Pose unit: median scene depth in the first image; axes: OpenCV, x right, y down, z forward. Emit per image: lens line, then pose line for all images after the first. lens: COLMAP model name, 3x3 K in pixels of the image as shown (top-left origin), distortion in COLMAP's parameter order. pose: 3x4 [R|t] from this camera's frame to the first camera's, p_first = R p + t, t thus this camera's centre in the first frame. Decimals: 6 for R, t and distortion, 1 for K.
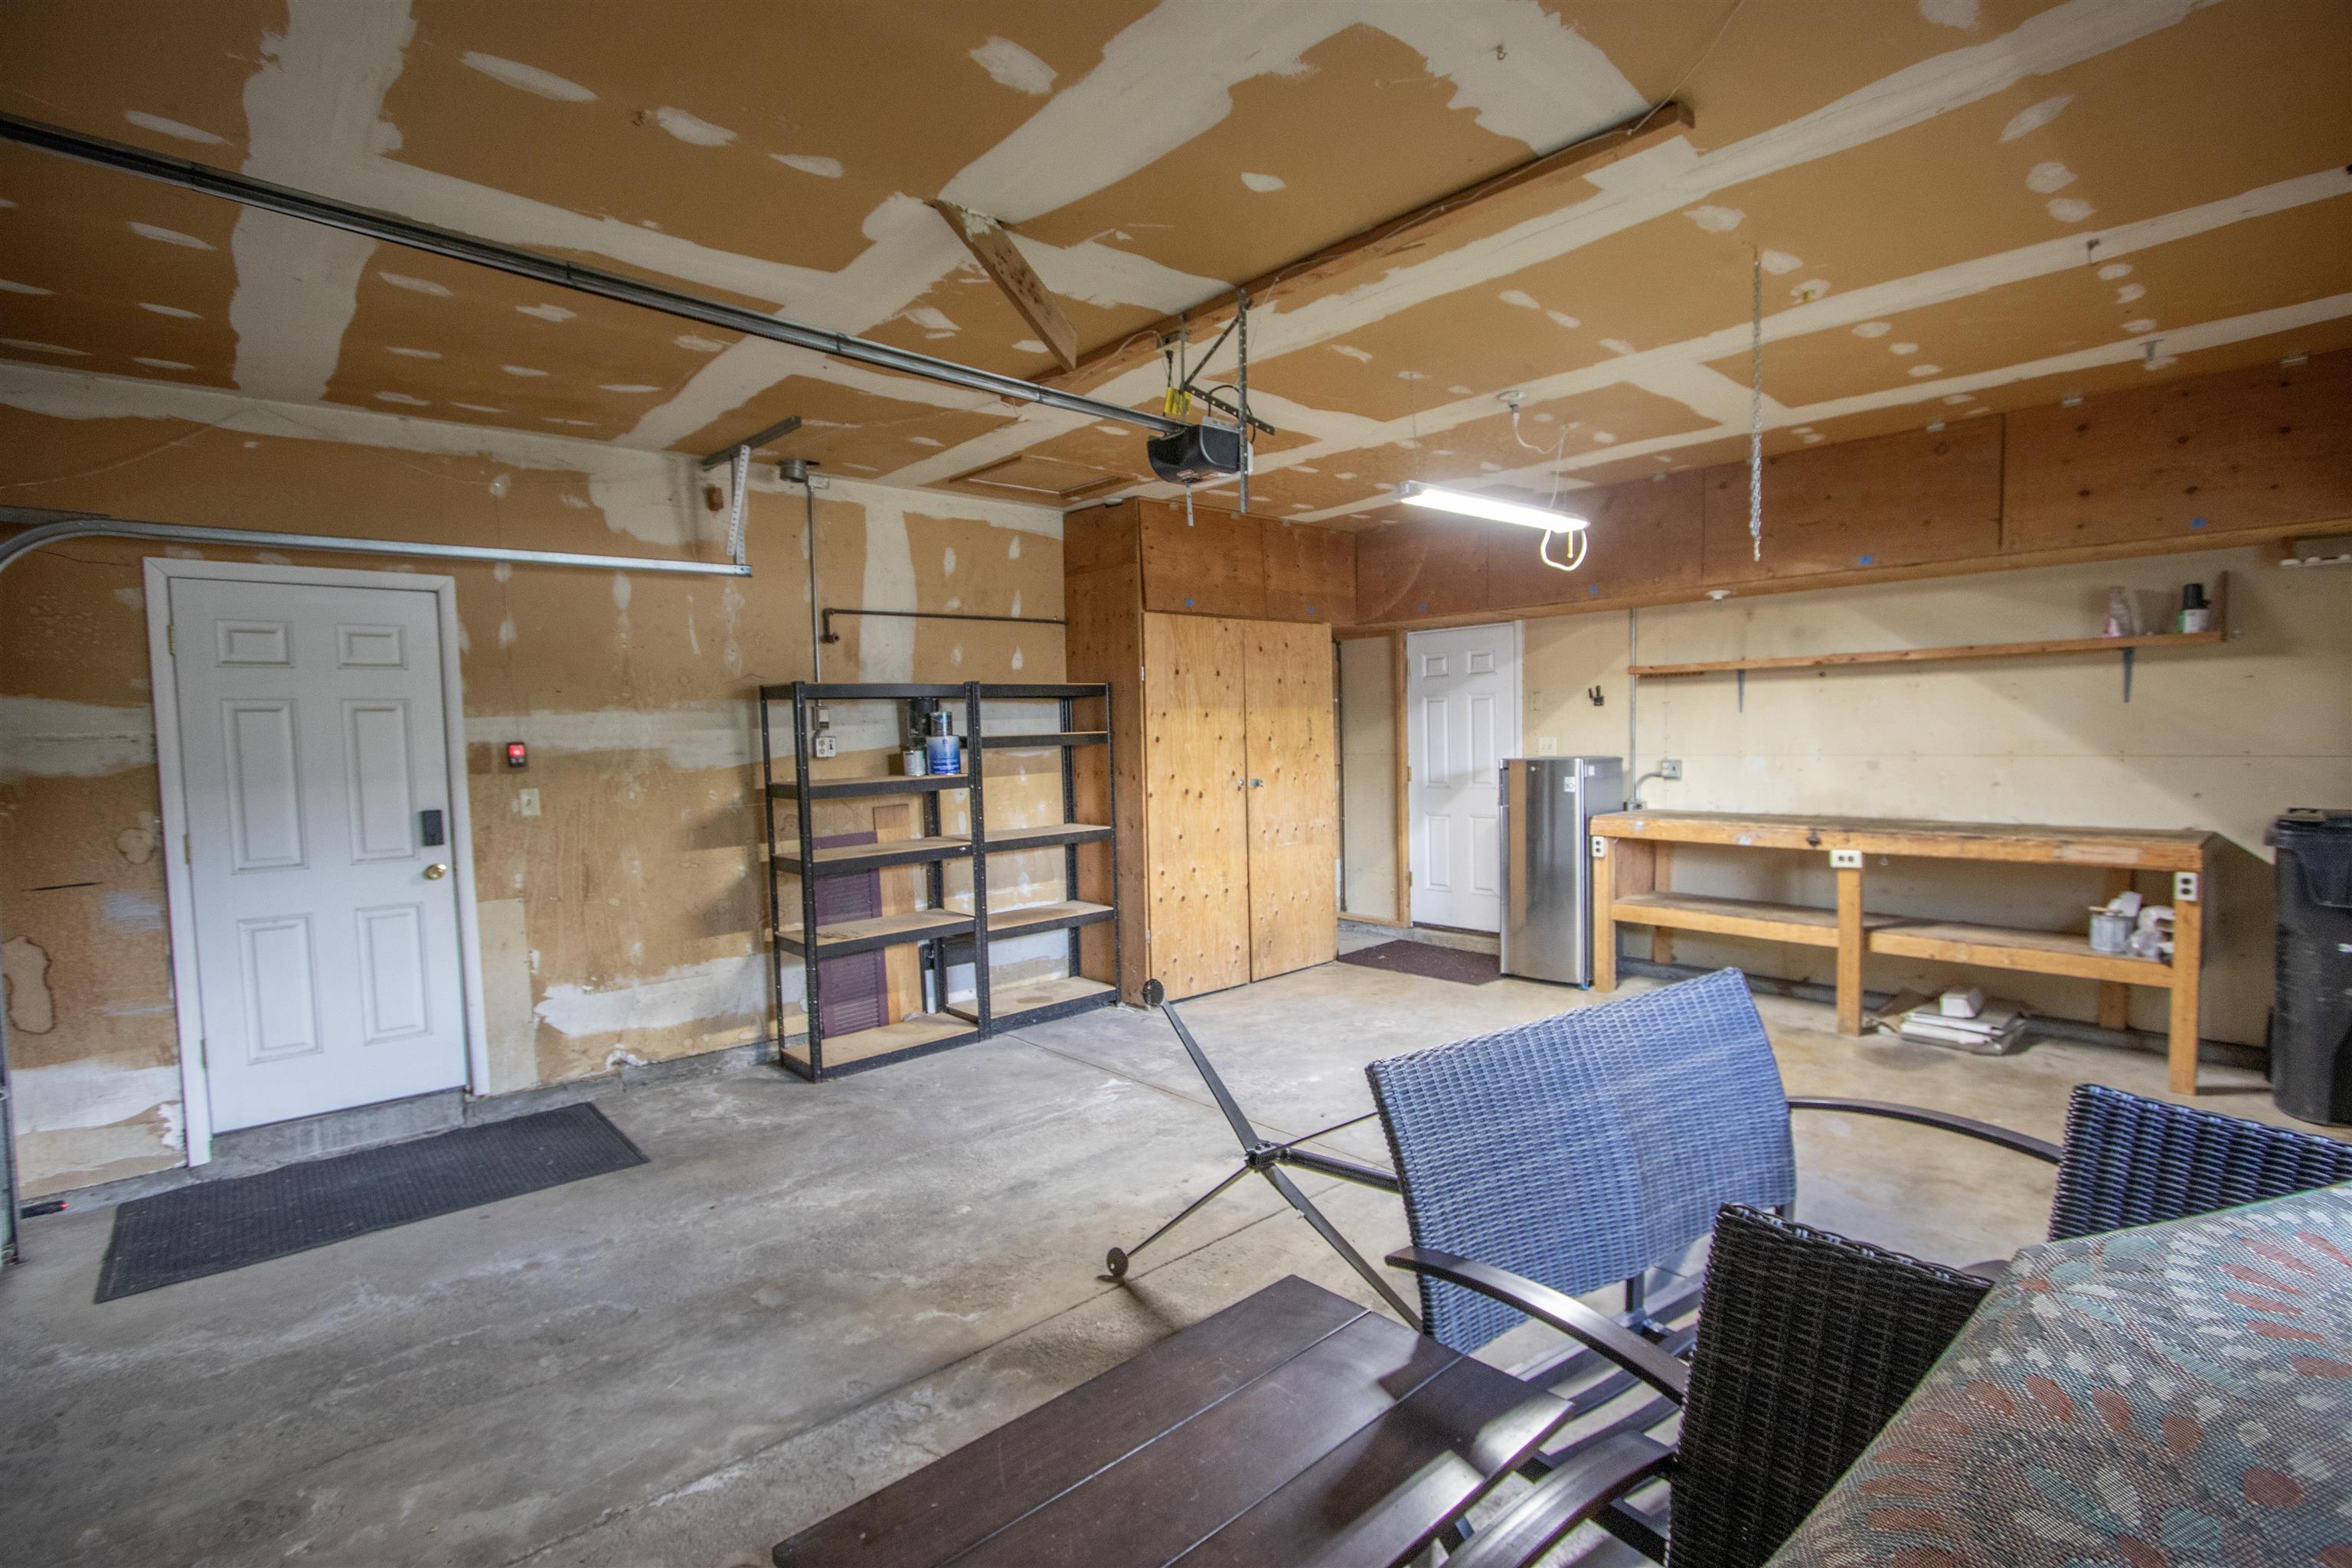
lens RADIAL K [[1079.3, 0, 1168.0], [0, 1079.3, 798.5], [0, 0, 1]] dist [-0.013471, 0.000544]
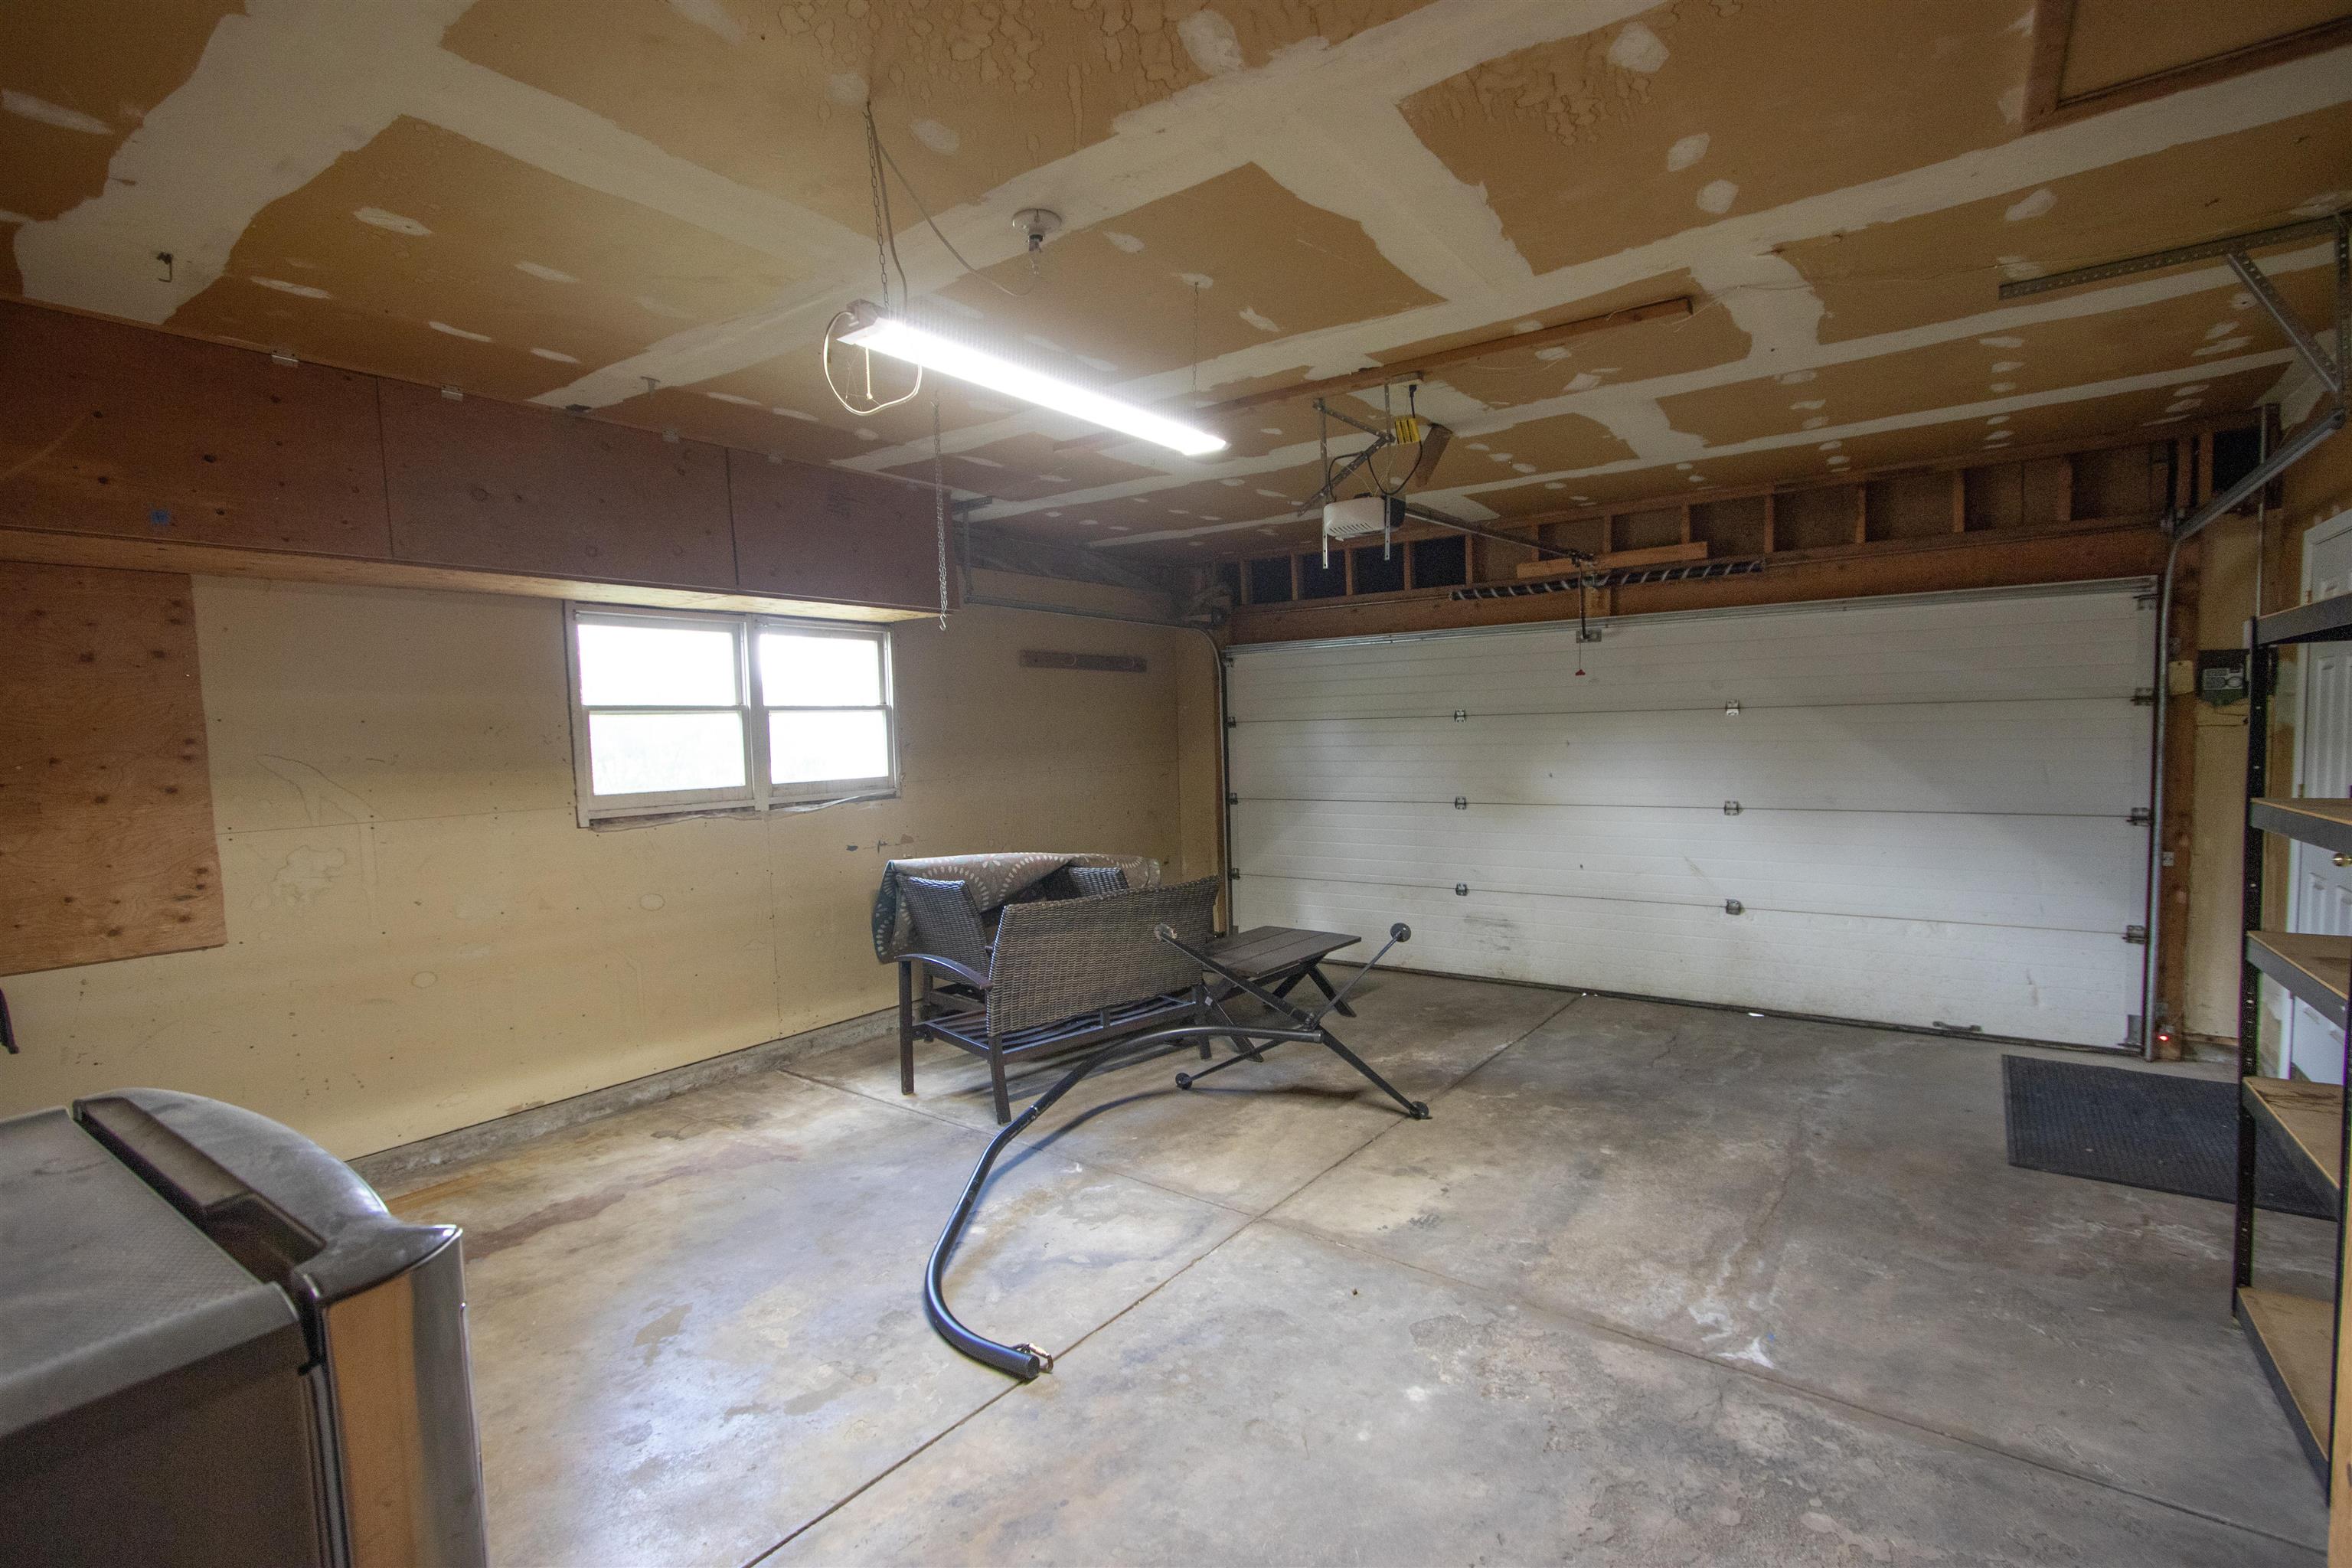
lens RADIAL K [[1079.3, 0, 1172.8], [0, 1079.3, 795.3], [0, 0, 1]] dist [-0.013471, 0.000544]
pose [[-0.974689, 0.064876, -0.213946, 0.434301], [0.036903, 0.990530, 0.132243, -0.140714], [0.220500, 0.121001, -0.967853, 1.800022]]
